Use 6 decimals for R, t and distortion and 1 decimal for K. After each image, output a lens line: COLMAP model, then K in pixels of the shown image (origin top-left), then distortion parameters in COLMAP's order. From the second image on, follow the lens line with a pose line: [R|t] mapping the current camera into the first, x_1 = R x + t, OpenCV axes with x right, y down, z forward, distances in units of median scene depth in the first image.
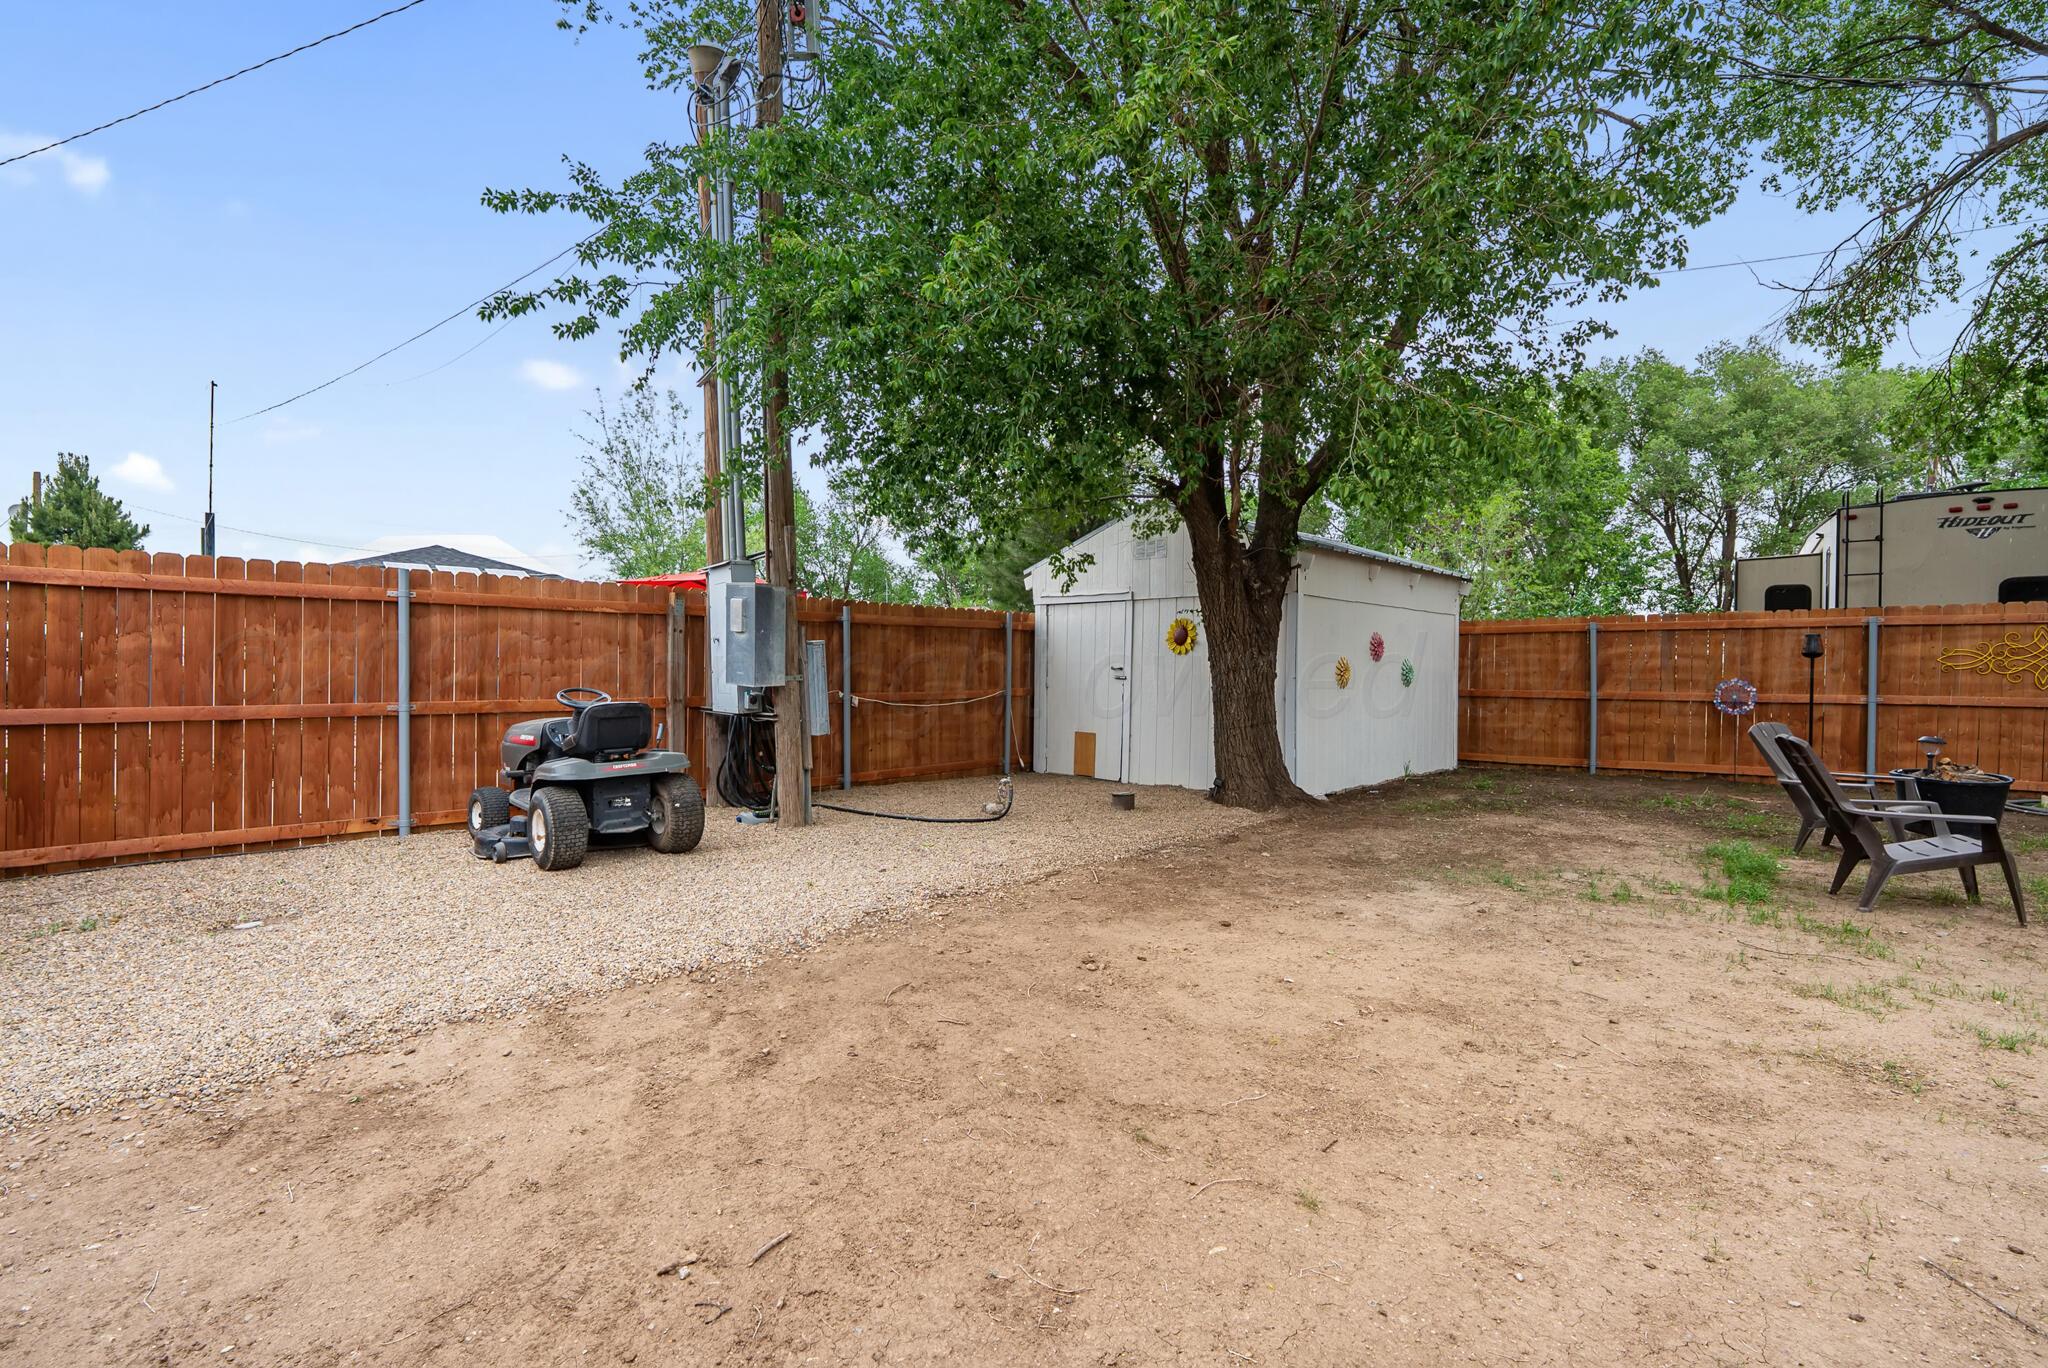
lens RADIAL K [[916.3, 0, 1028.0], [0, 916.3, 681.7], [0, 0, 1]] dist [-0.010829, -0.000213]
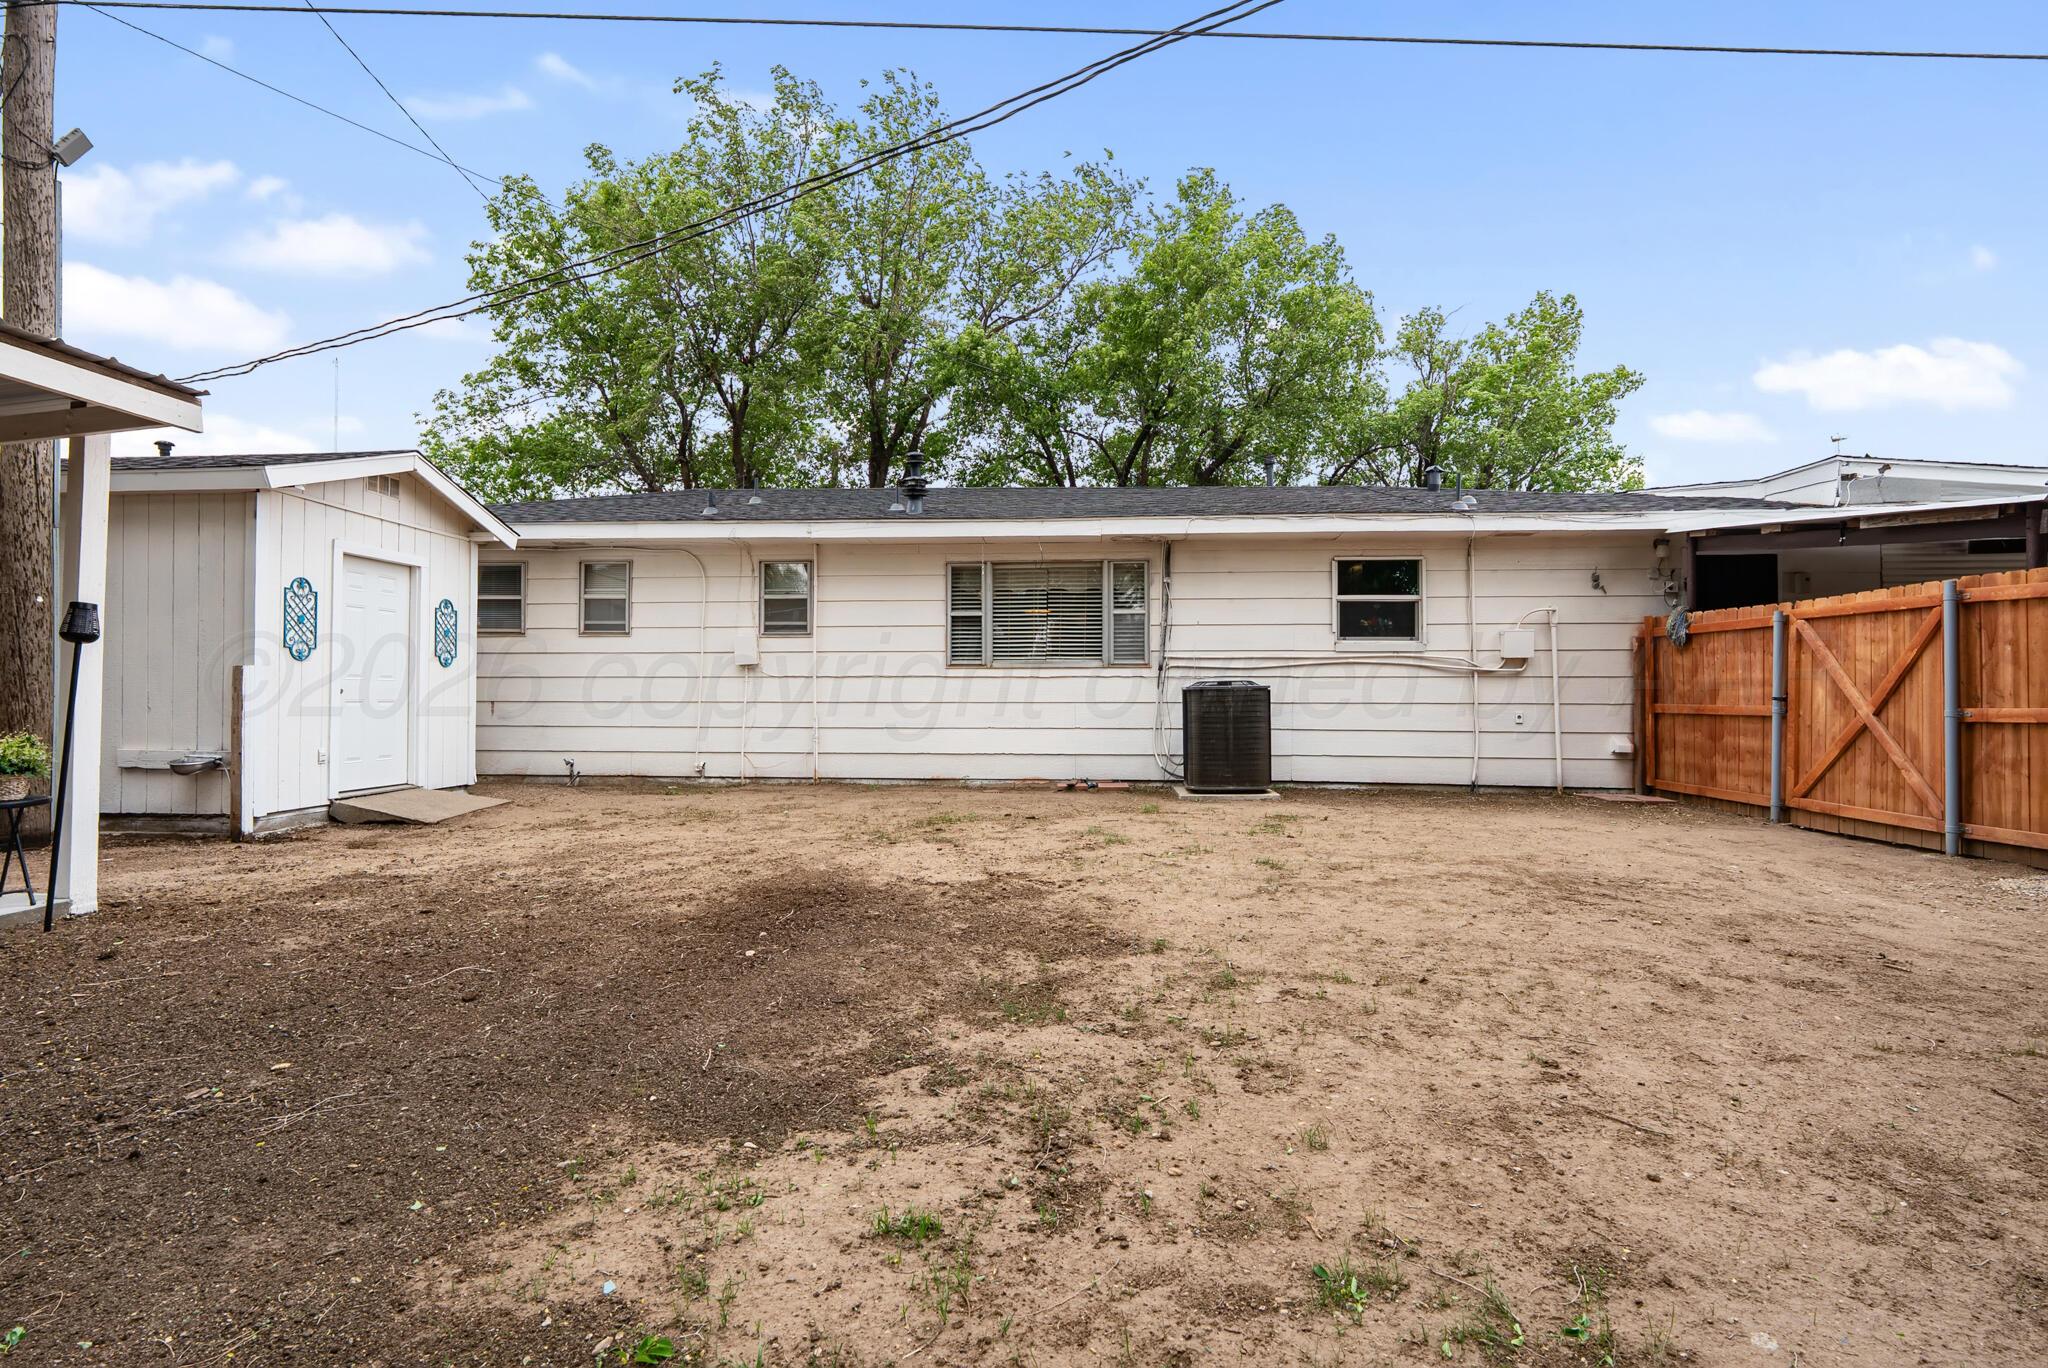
lens RADIAL K [[916.3, 0, 1024.8], [0, 916.3, 681.4], [0, 0, 1]] dist [-0.010829, -0.000213]
pose [[-0.800965, -0.008166, -0.598656, 1.565752], [-0.008769, 0.999960, -0.001908, 0.011961], [0.598647, 0.003721, -0.801004, 0.934027]]
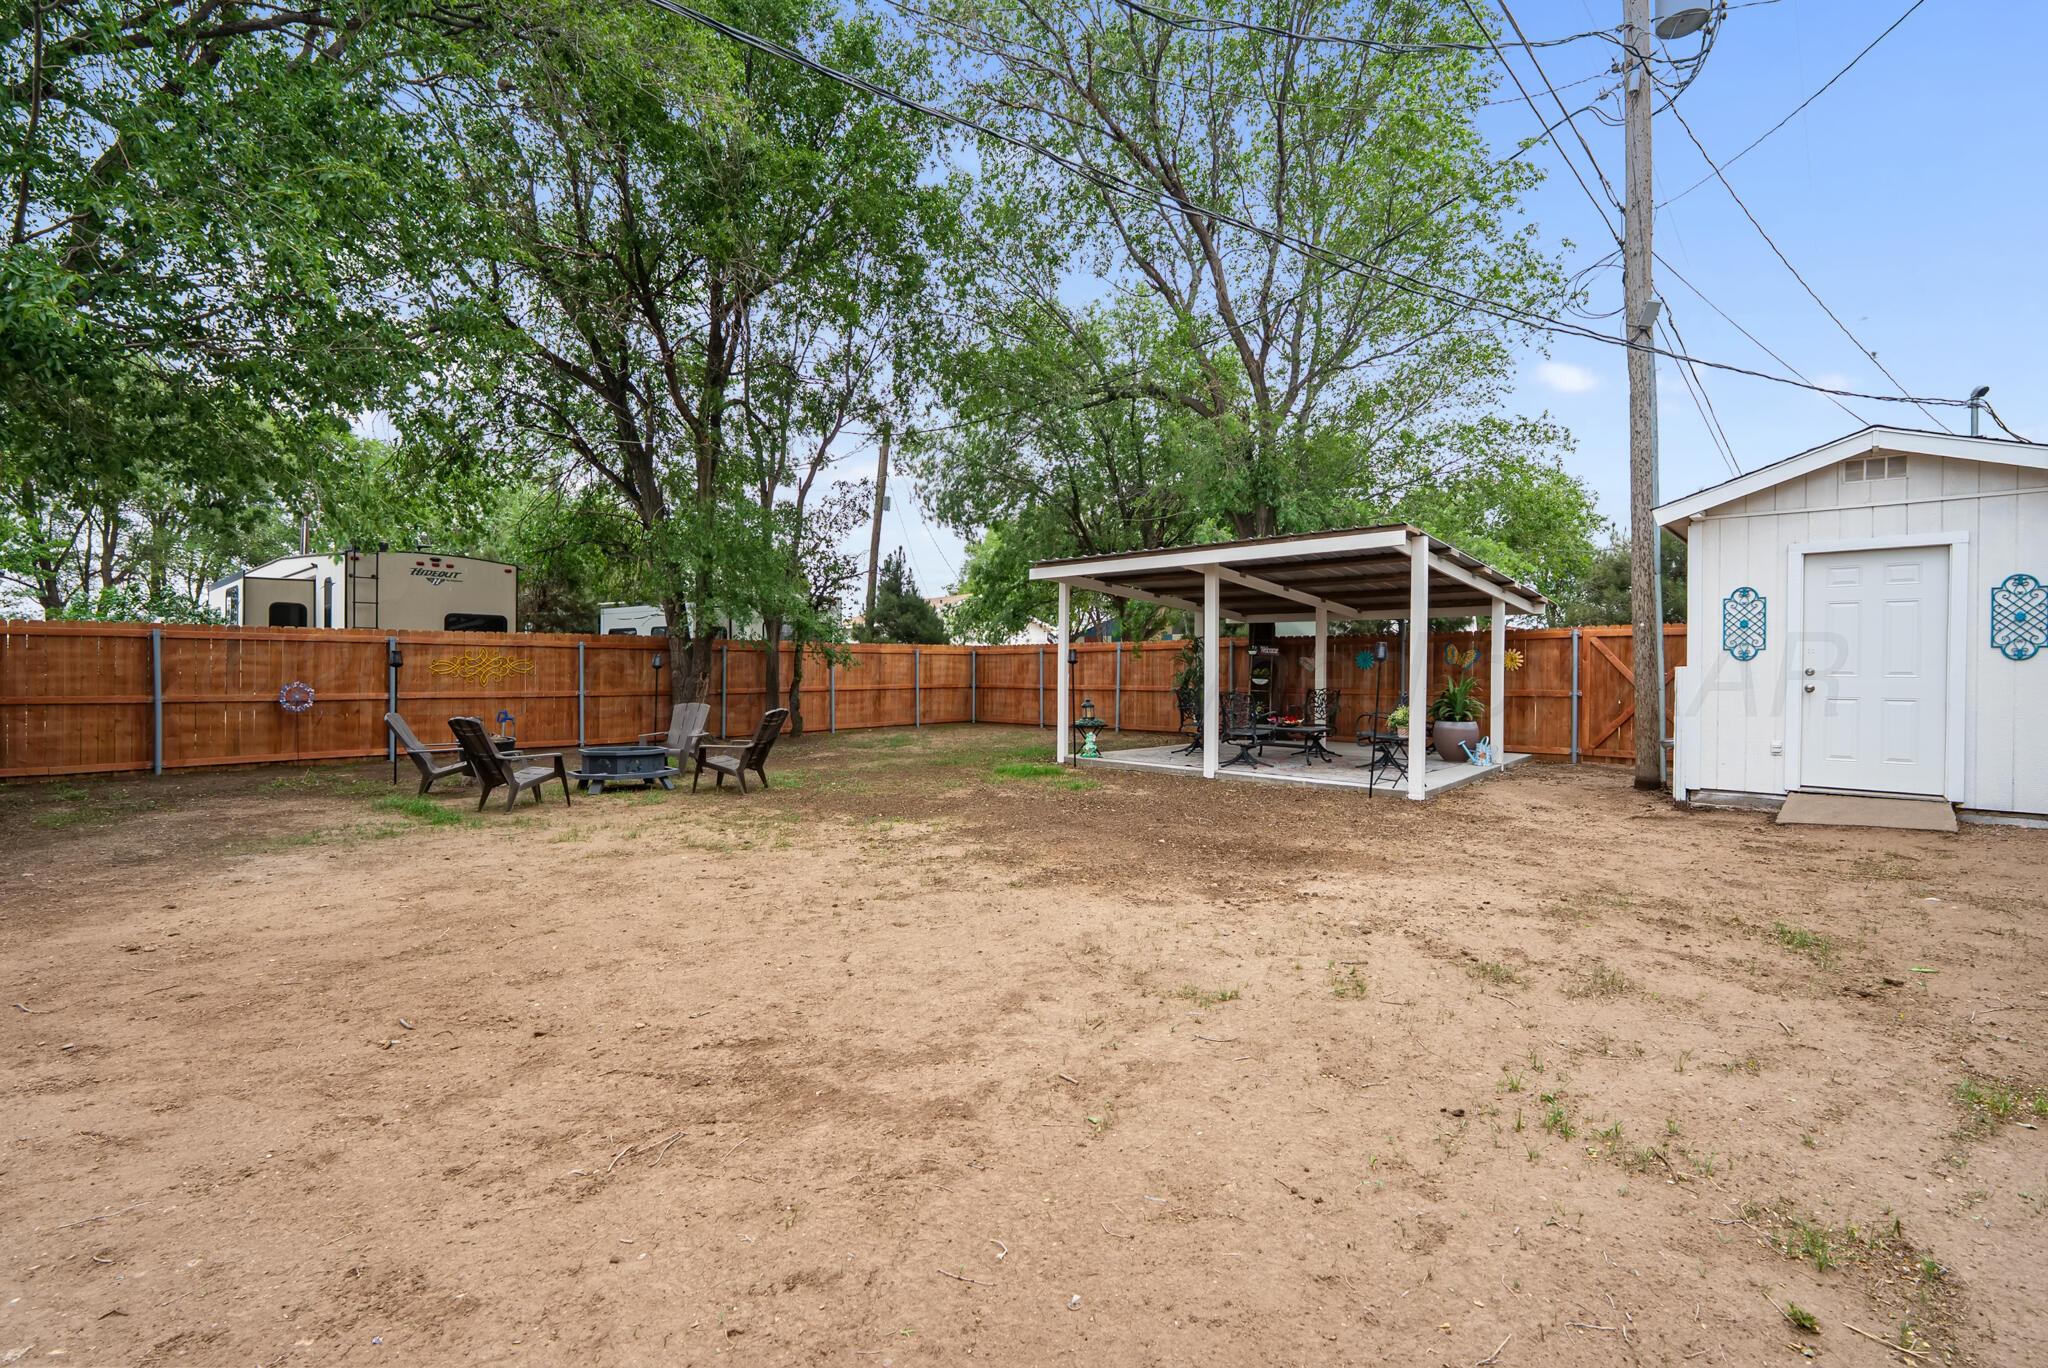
lens RADIAL K [[916.3, 0, 1022.8], [0, 916.3, 682.7], [0, 0, 1]] dist [-0.010829, -0.000213]
pose [[0.062343, -0.012099, 0.997981, -1.240975], [0.010507, 0.999879, 0.011465, -0.018951], [-0.998000, 0.009771, 0.062462, -0.175977]]
